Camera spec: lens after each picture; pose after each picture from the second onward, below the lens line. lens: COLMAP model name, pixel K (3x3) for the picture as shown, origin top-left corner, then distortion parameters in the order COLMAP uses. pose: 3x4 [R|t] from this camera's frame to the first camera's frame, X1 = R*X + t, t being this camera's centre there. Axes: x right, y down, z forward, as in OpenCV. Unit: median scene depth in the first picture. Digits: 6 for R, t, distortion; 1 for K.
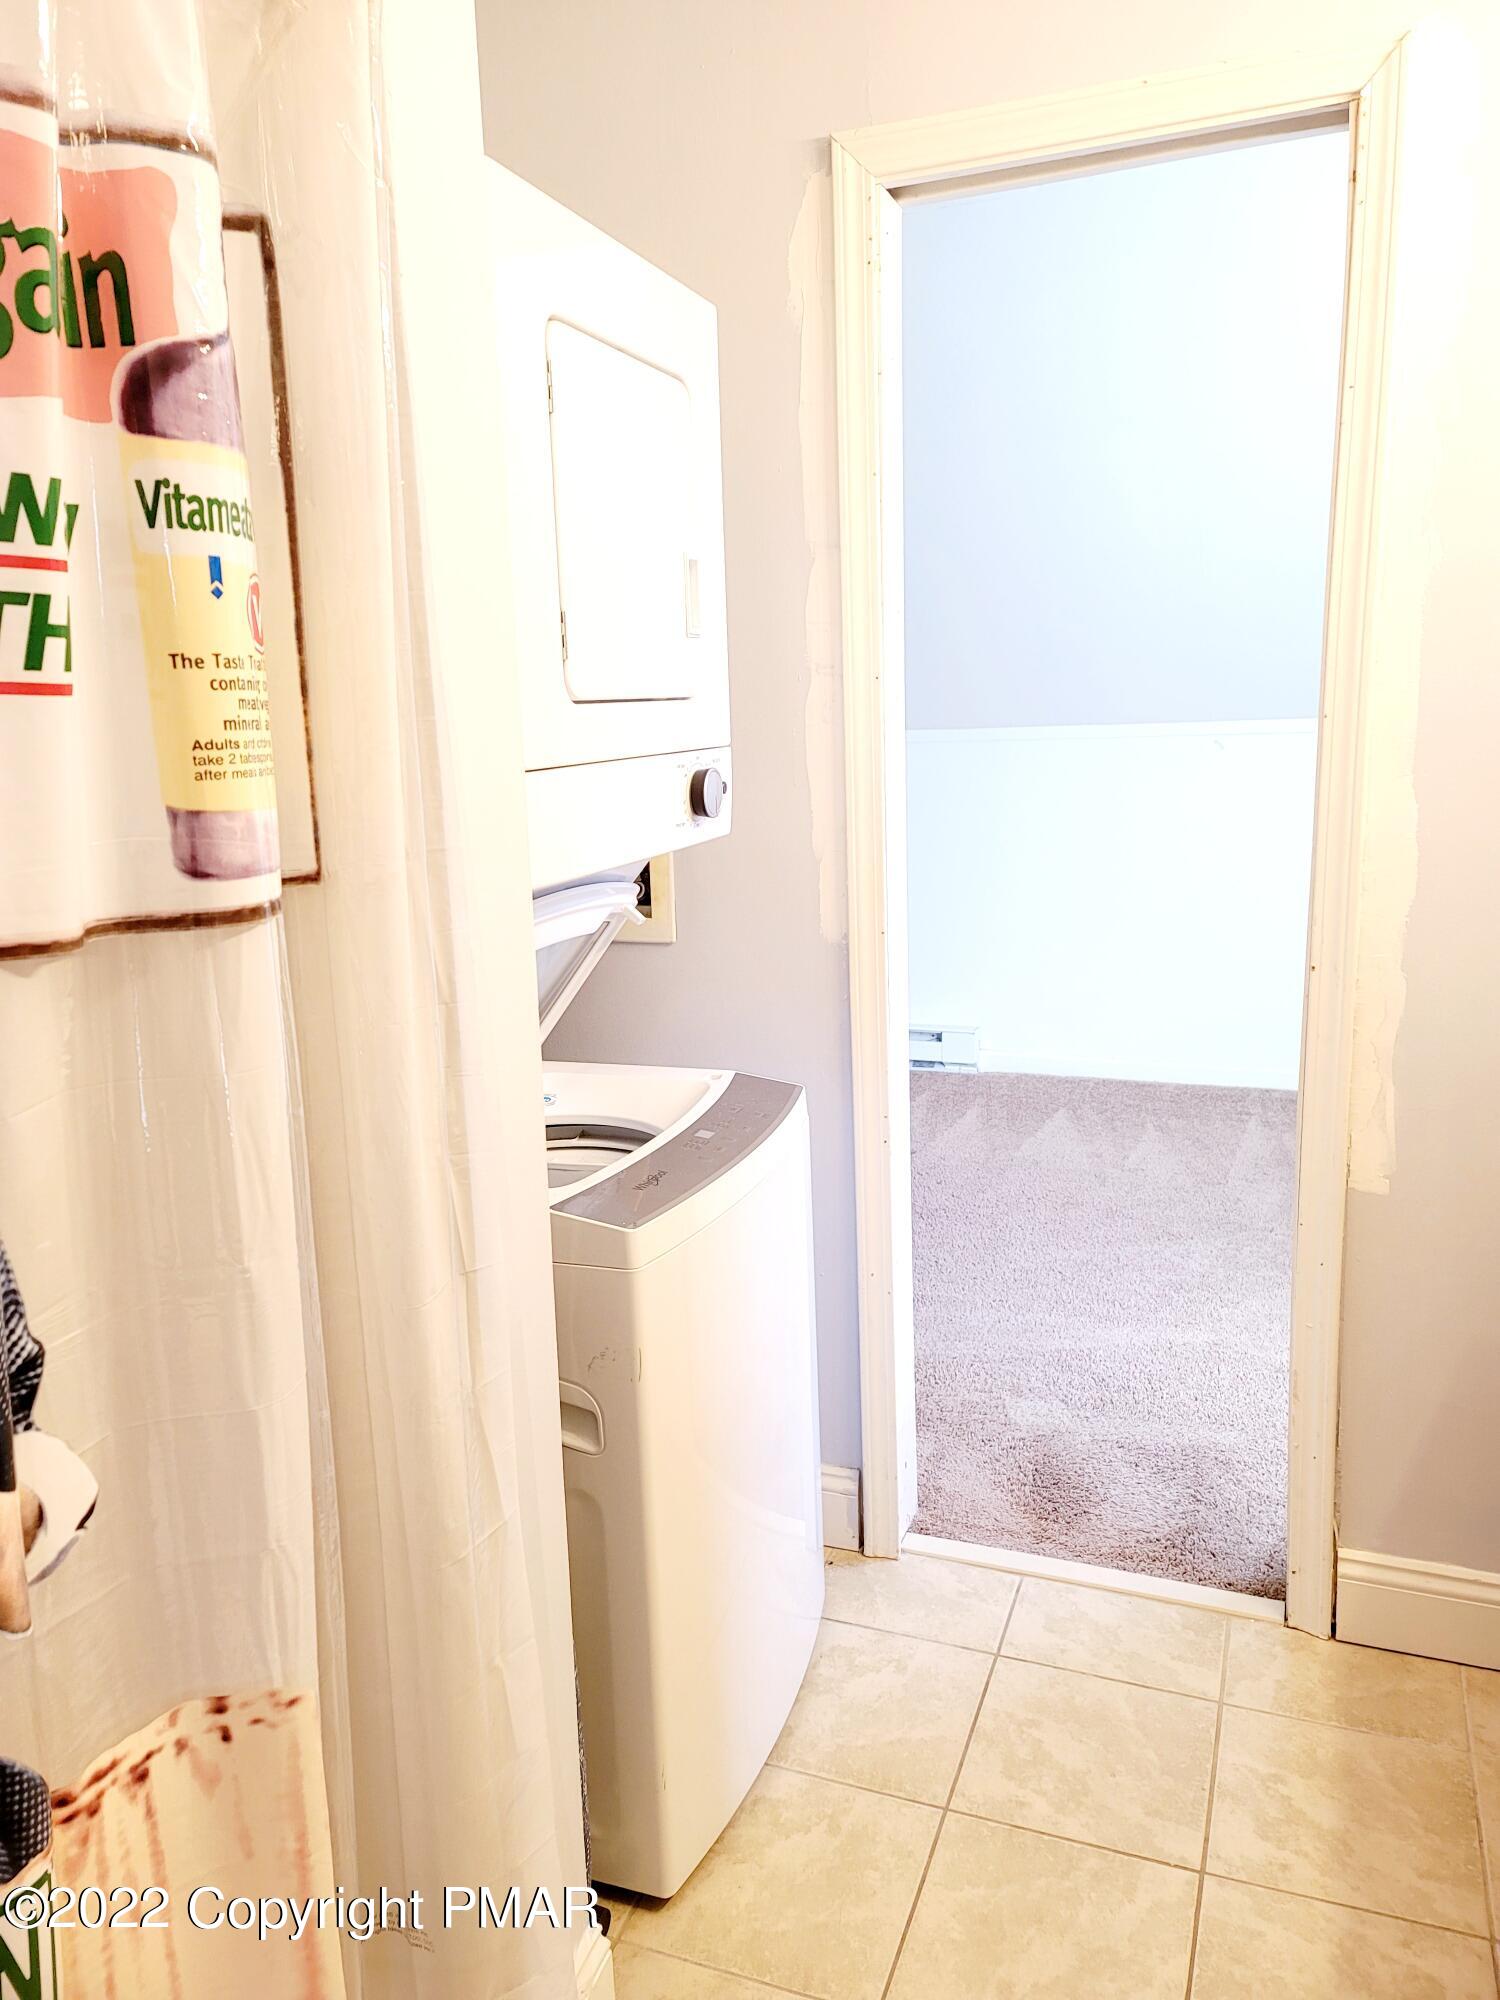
lens RADIAL K [[1454.0, 0, 745.1], [0, 1454.0, 974.9], [0, 0, 1]] dist [0.104397, -0.094106]
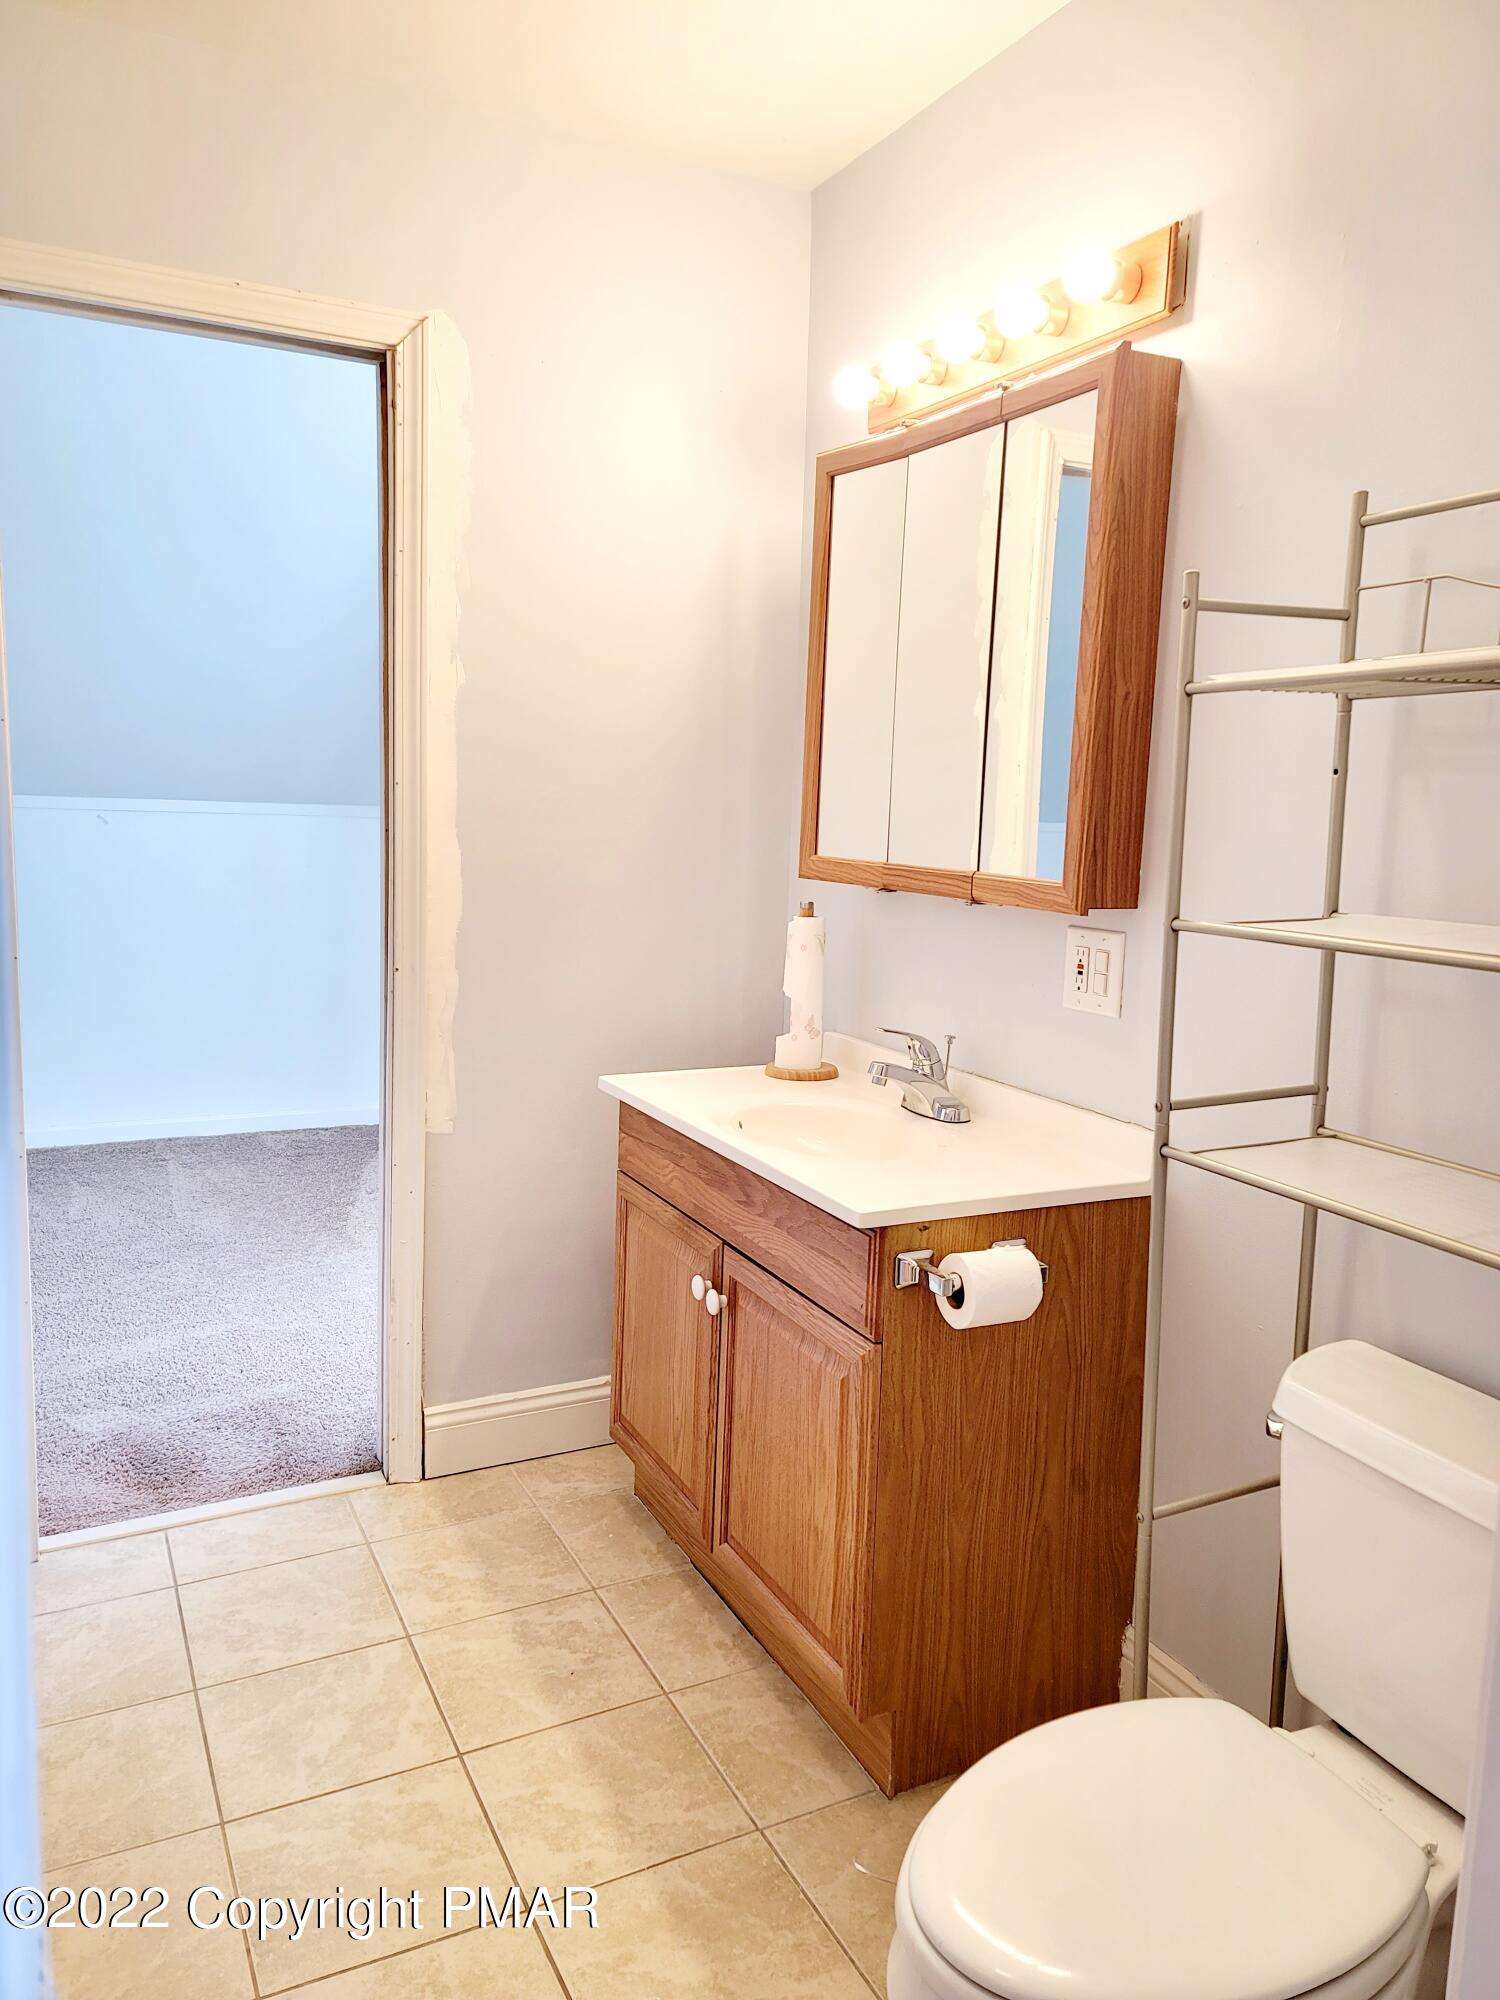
lens RADIAL K [[1475.4, 0, 750.0], [0, 1475.4, 1000.0], [0, 0, 1]] dist [0.079127, -0.011297]
pose [[0.674347, -0.044548, 0.737069, -0.371280], [0.082657, 0.996459, -0.015397, 0.065709], [-0.733774, 0.071307, 0.675642, -0.139816]]
